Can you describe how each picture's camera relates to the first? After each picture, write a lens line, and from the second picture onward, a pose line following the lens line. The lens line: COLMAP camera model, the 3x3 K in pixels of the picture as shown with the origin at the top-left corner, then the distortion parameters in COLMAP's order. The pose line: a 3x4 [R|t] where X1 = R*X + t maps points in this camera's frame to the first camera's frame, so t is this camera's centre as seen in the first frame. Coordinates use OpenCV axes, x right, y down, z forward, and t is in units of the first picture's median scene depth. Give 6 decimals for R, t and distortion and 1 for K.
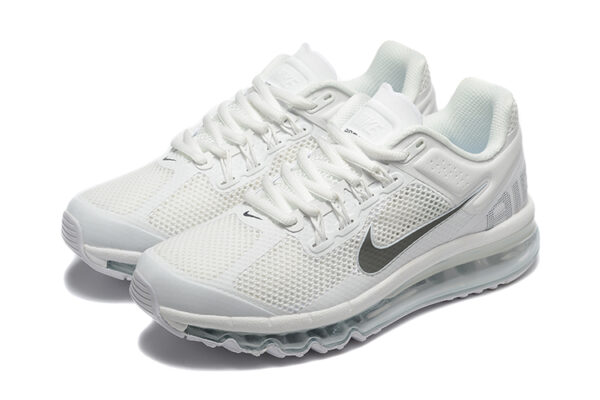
lens RADIAL K [[1628.4, 0, 302.8], [0, 1628.4, 196.8], [0, 0, 1]] dist [0.066938, 0.000000]
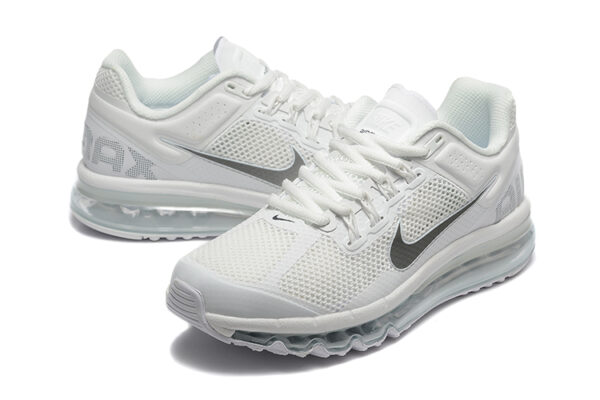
lens RADIAL K [[1628.4, 0, 298.5], [0, 1628.4, 201.7], [0, 0, 1]] dist [0.066938, 0.000000]
pose [[0.986077, -0.058795, 0.155549, -0.176063], [0.065463, 0.997127, -0.038097, 0.039716], [-0.152862, 0.047749, 0.987093, 0.011296]]
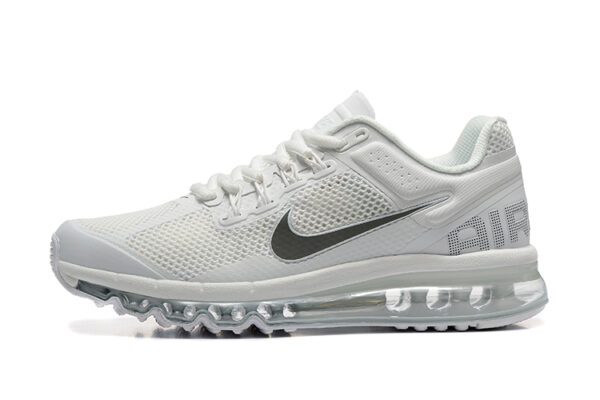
lens RADIAL K [[1628.4, 0, 298.3], [0, 1628.4, 202.3], [0, 0, 1]] dist [0.066938, 0.000000]
pose [[0.901321, 0.024775, -0.432443, 0.446874], [-0.178273, 0.931103, -0.318223, 0.309039], [0.394766, 0.363914, 0.843639, 0.213774]]
